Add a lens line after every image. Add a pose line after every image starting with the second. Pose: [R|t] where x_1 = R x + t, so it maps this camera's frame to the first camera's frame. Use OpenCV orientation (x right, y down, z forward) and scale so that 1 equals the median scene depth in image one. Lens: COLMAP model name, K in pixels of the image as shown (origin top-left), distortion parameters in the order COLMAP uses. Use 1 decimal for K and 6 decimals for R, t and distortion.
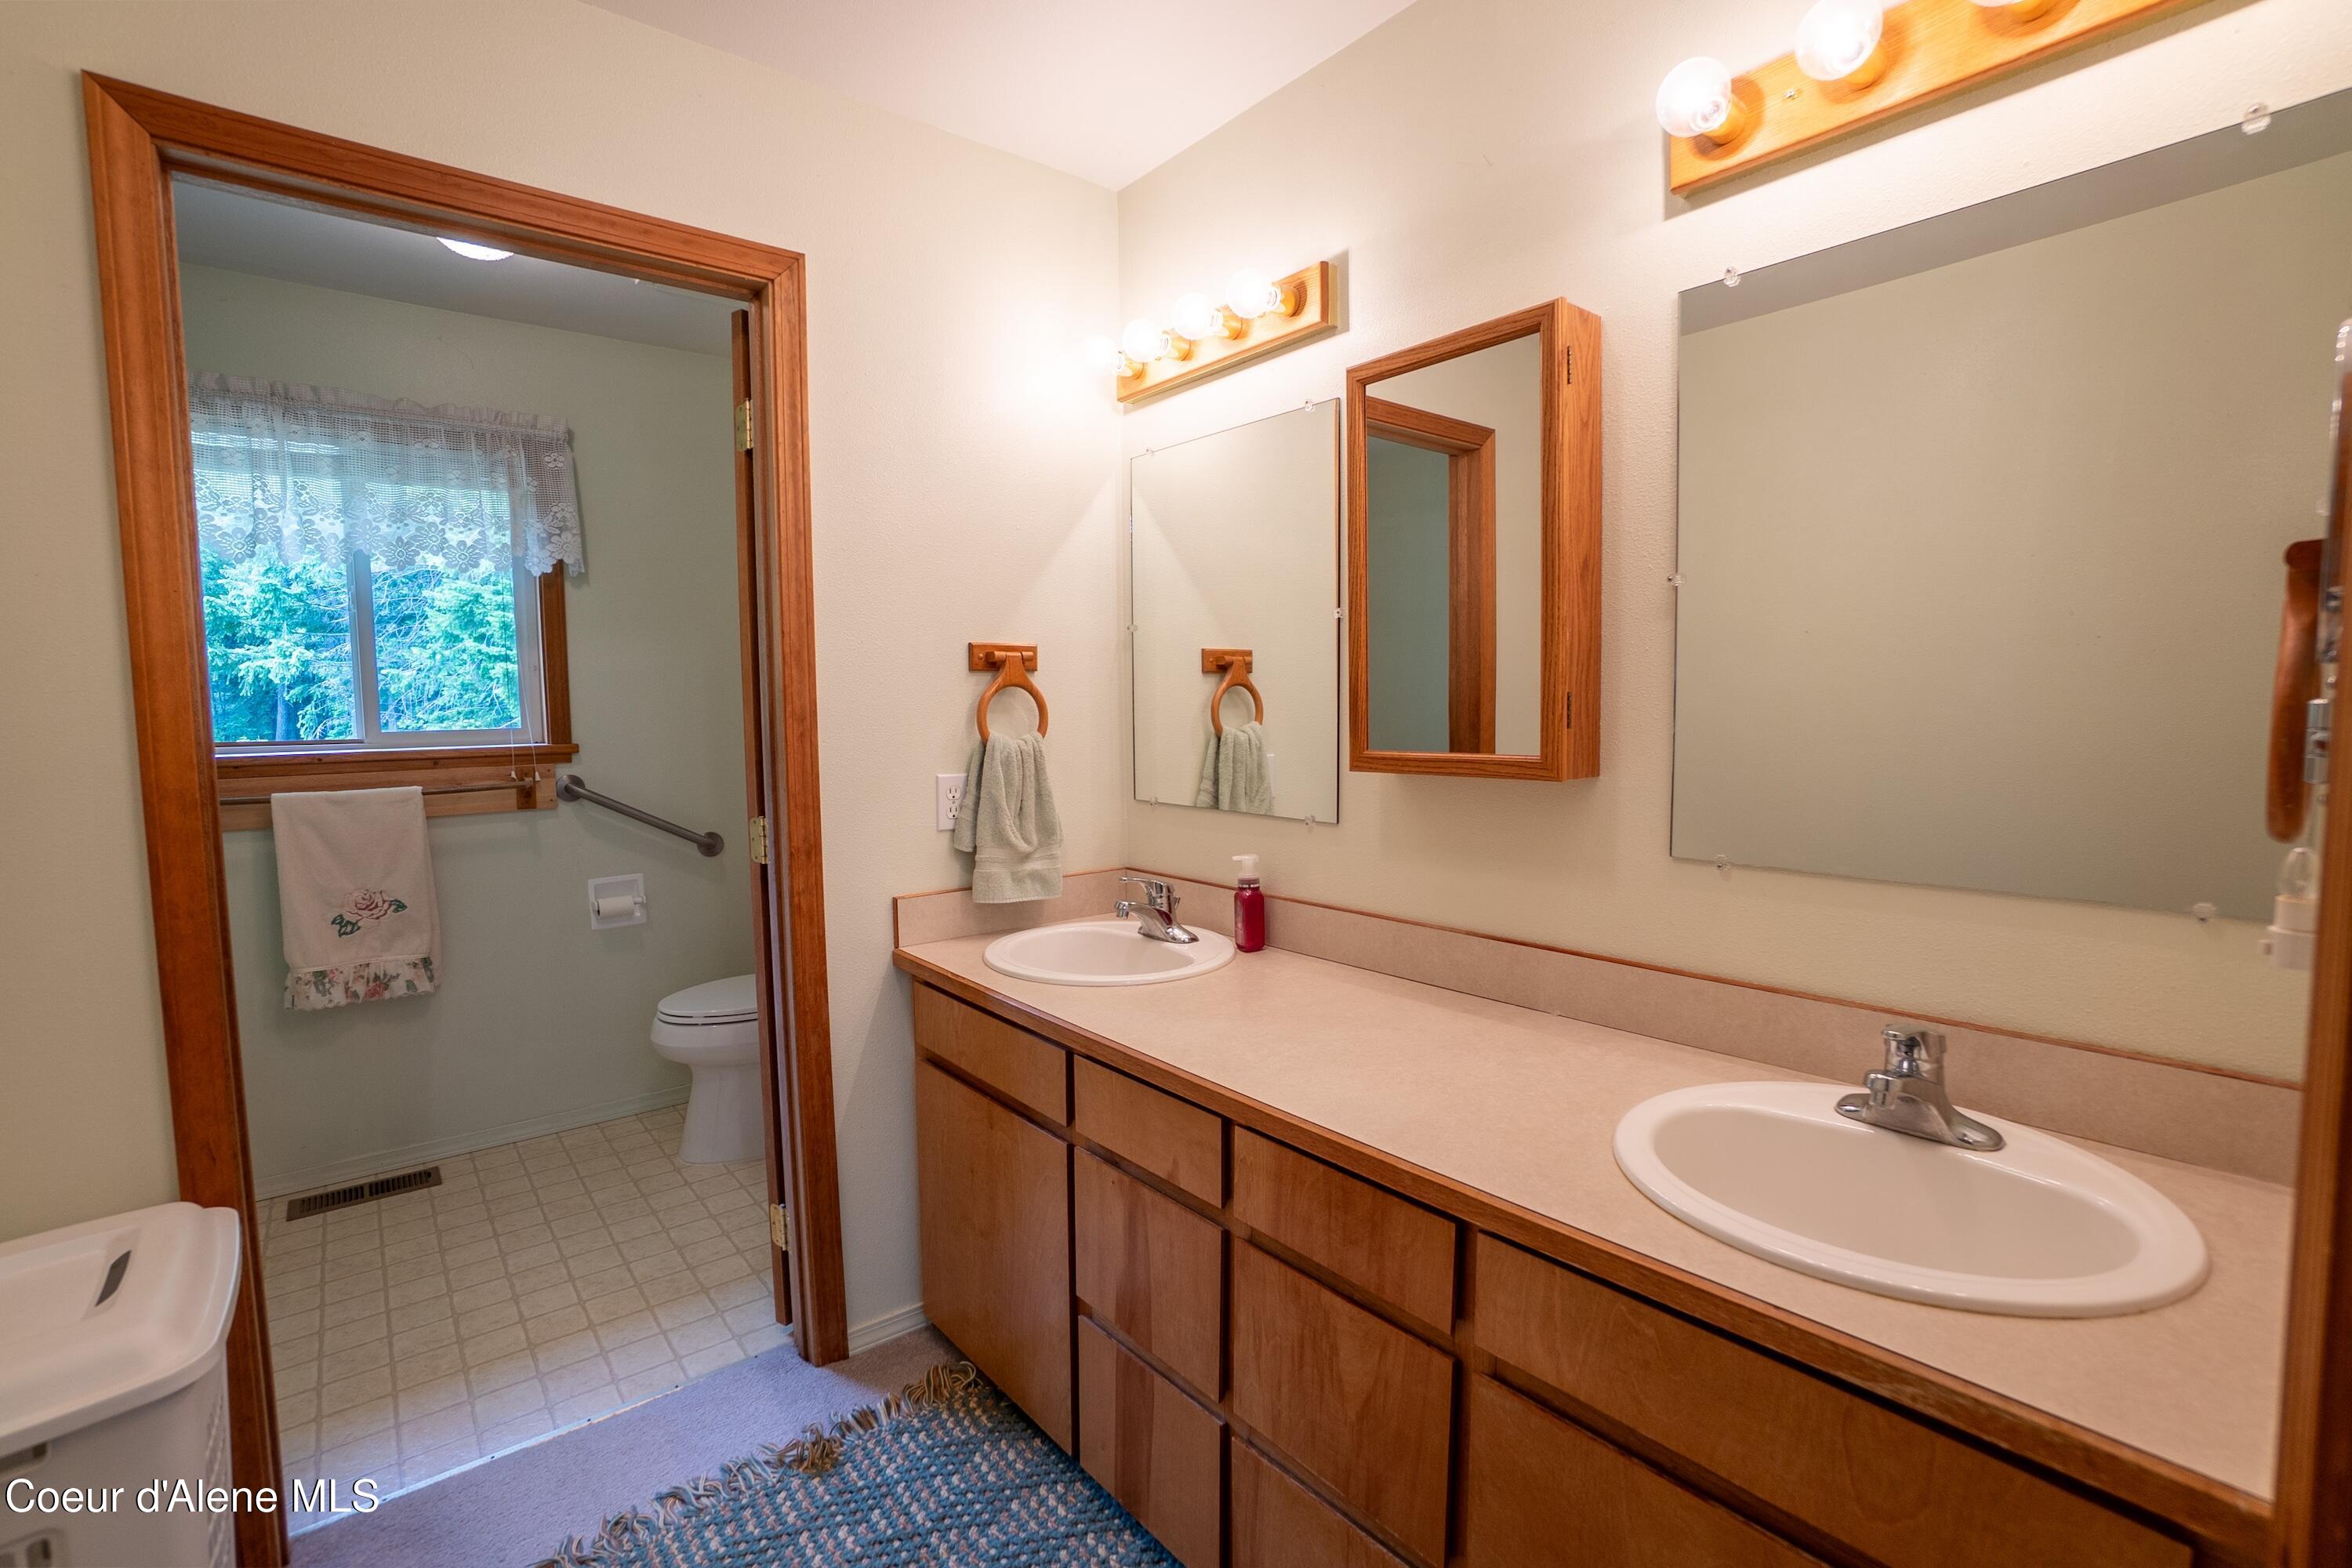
lens RADIAL K [[1054.9, 0, 1174.1], [0, 1054.9, 828.0], [0, 0, 1]] dist [-0.080366, 0.024320]
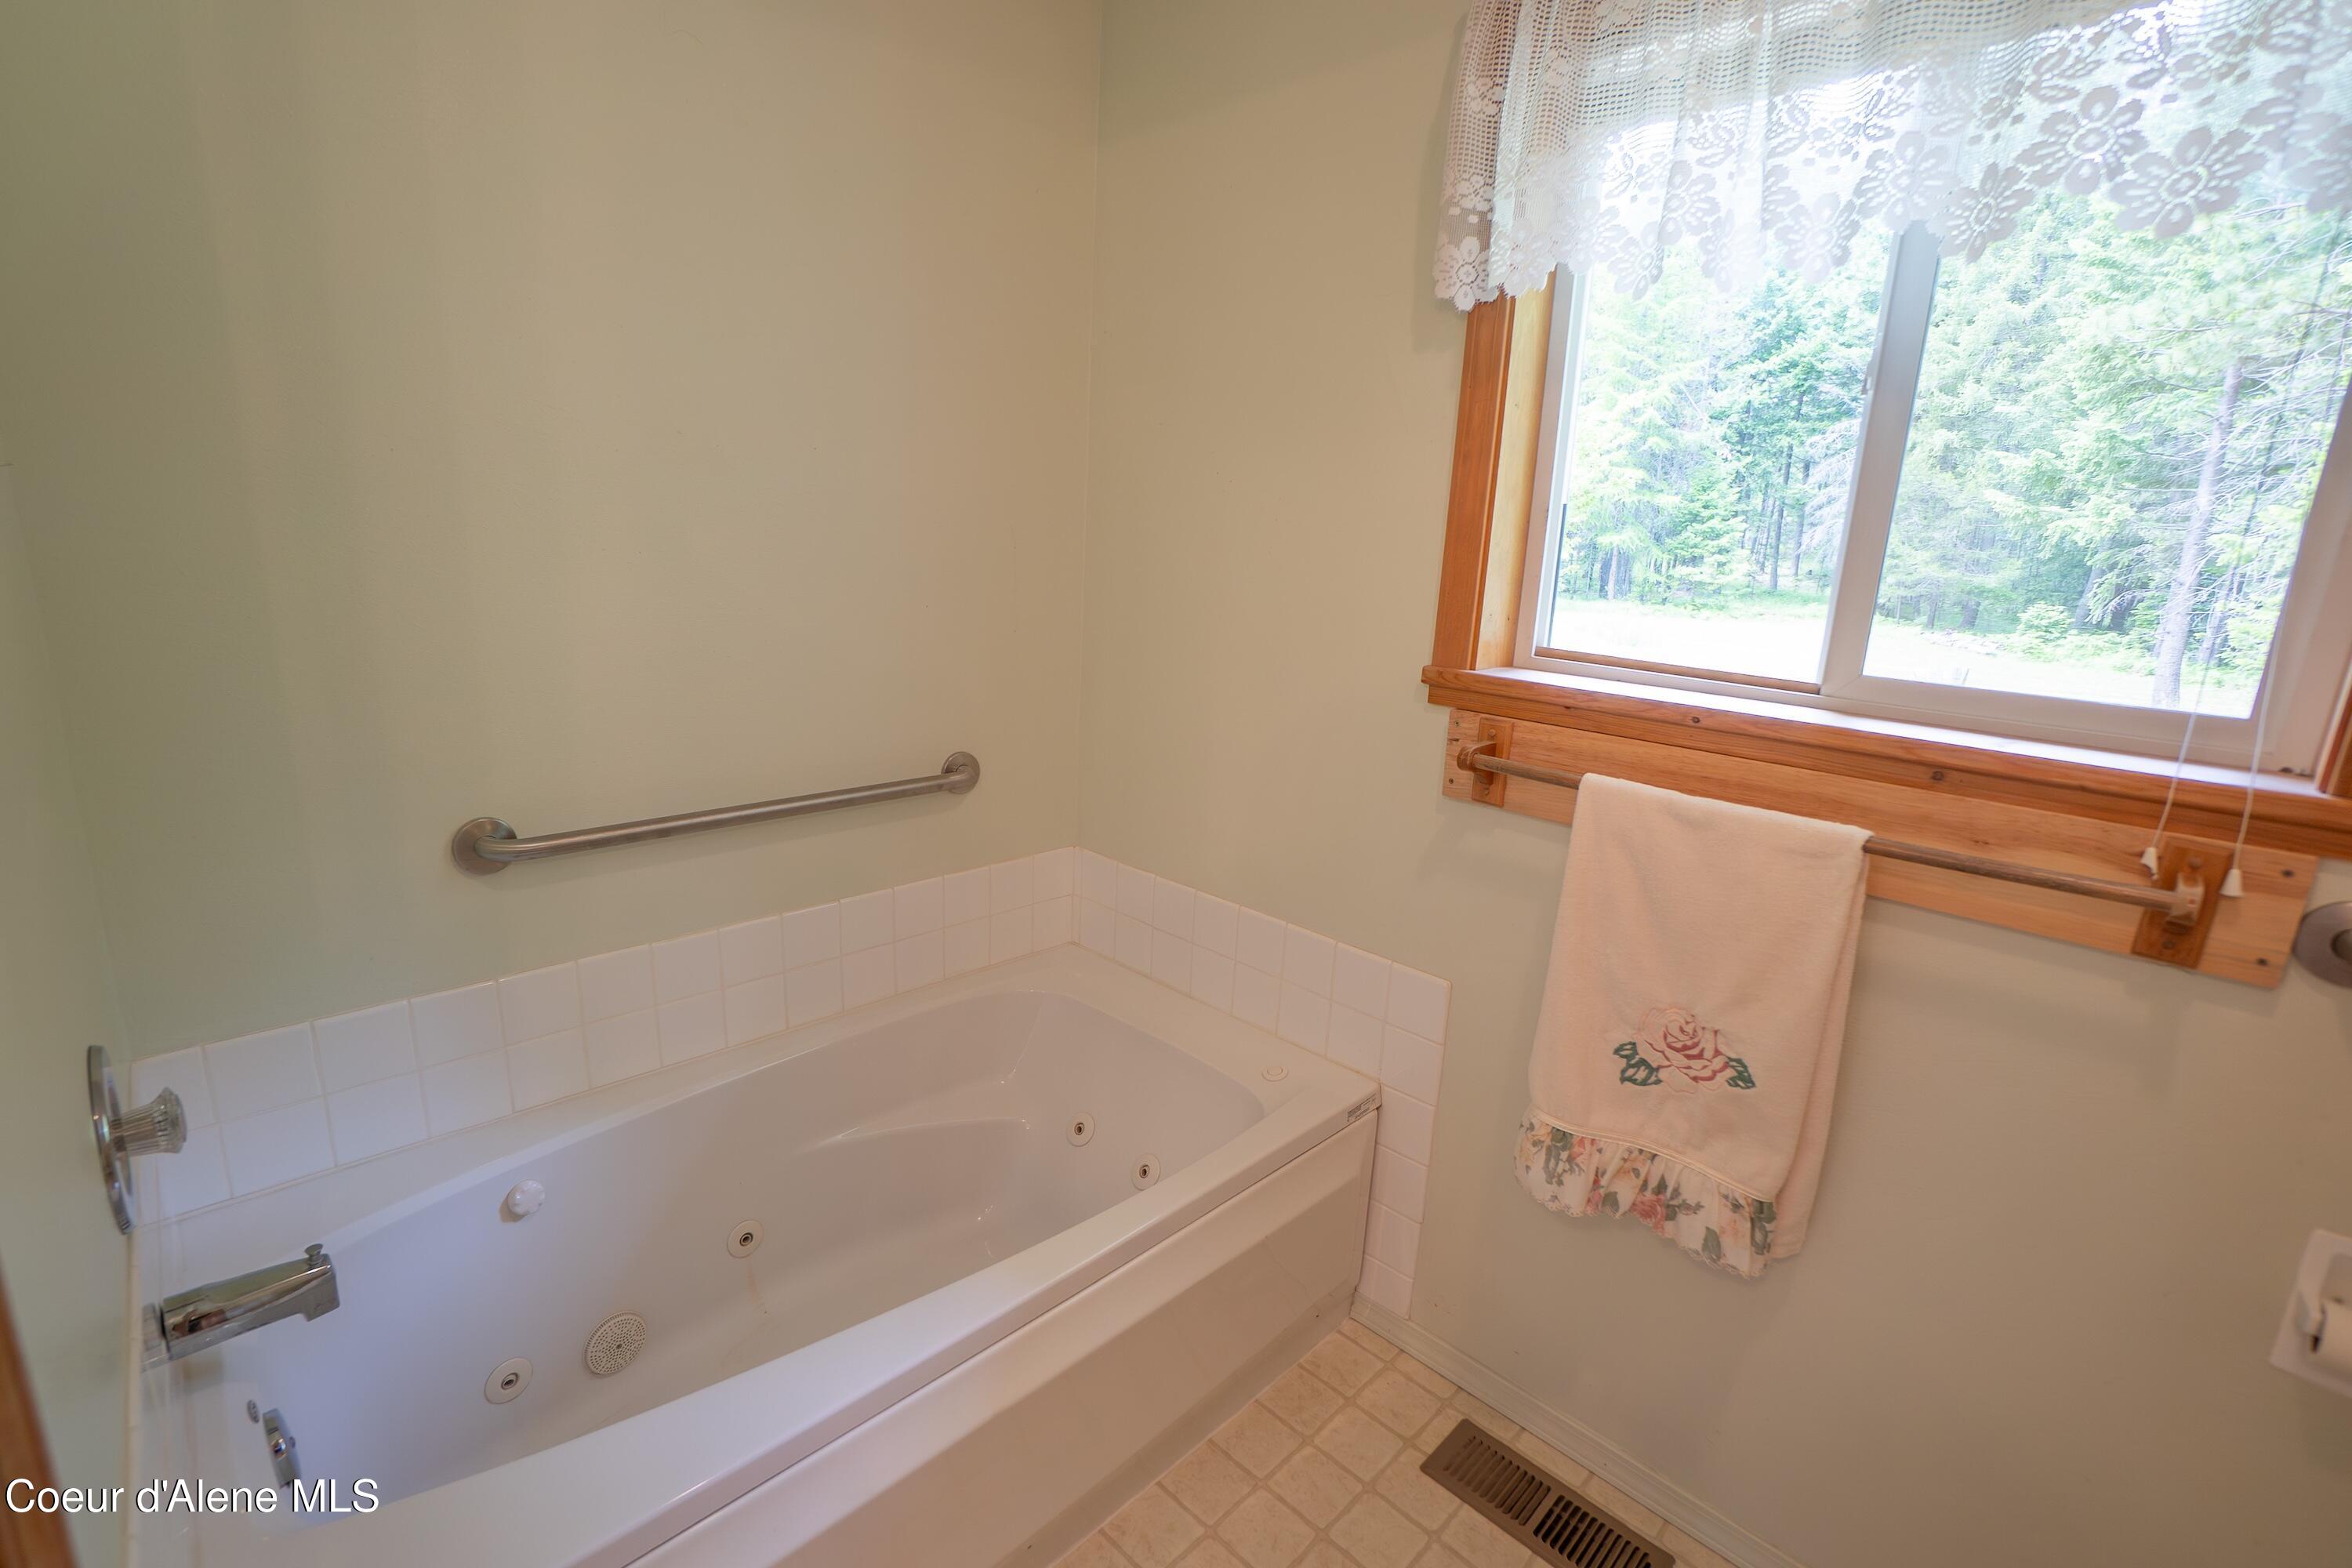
lens RADIAL K [[1058.4, 0, 1172.0], [0, 1058.4, 780.2], [0, 0, 1]] dist [-0.065537, 0.024133]
pose [[0.109362, 0.242124, -0.964062, -0.378967], [-0.160112, 0.961506, 0.223319, -0.105368], [0.981022, 0.129936, 0.143919, 0.659096]]
